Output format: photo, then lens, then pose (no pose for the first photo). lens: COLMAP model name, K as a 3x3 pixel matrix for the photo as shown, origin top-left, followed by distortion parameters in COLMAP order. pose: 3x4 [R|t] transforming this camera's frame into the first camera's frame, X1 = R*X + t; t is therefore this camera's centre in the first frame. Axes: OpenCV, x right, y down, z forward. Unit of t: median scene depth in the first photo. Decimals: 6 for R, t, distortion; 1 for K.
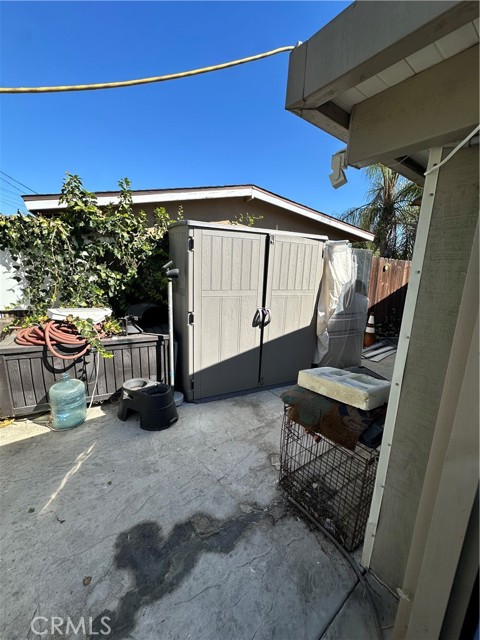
lens RADIAL K [[256.4, 0, 240.4], [0, 256.4, 318.8], [0, 0, 1]] dist [-0.002693, 0.000179]
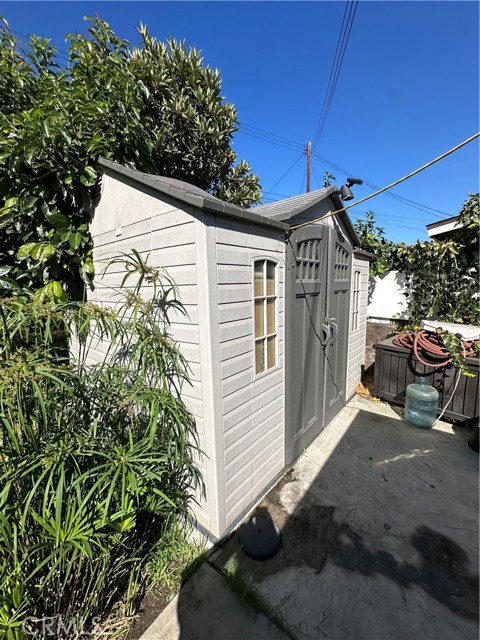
lens RADIAL K [[256.4, 0, 239.7], [0, 256.4, 321.7], [0, 0, 1]] dist [-0.002693, 0.000179]
pose [[0.241178, 0.110052, -0.964221, 0.158233], [-0.168475, 0.983212, 0.070079, 0.024647], [0.955745, 0.145546, 0.255670, -0.083359]]
